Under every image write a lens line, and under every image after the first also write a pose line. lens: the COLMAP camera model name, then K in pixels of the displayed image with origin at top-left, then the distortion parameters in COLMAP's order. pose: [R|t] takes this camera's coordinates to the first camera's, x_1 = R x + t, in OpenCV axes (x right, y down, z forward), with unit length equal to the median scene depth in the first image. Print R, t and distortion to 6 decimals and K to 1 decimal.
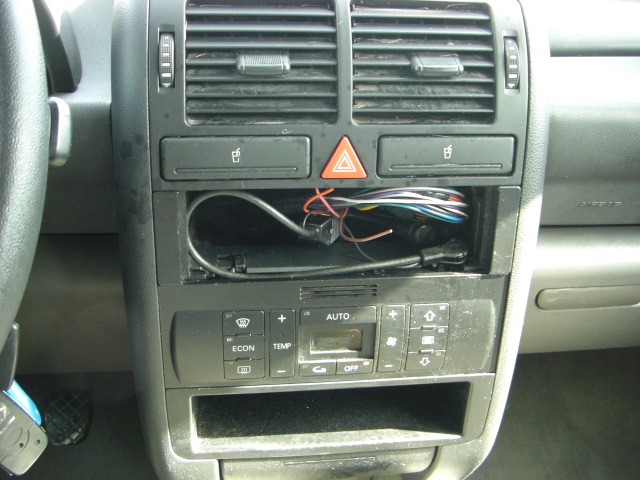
lens RADIAL K [[724.4, 0, 316.2], [0, 724.4, 238.7], [0, 0, 1]] dist [-0.202875, 0.141578]
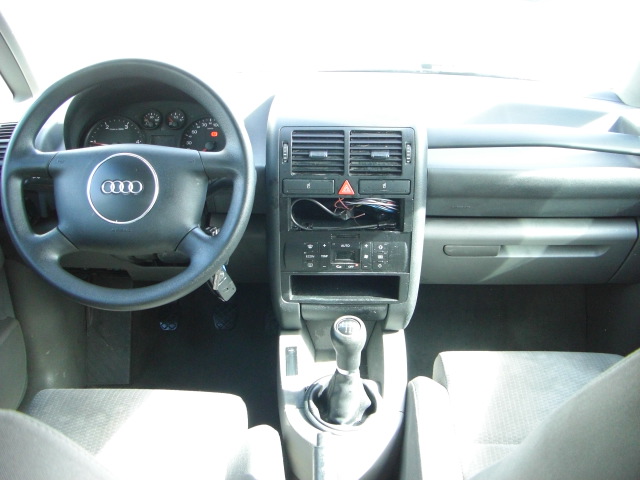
lens RADIAL K [[724.4, 0, 316.2], [0, 724.4, 238.7], [0, 0, 1]] dist [-0.202875, 0.141578]
pose [[0.988128, 0.029826, -0.150711, 0.342272], [-0.032941, 0.999291, -0.018213, 0.140165], [0.150061, 0.022961, 0.988410, -1.752411]]
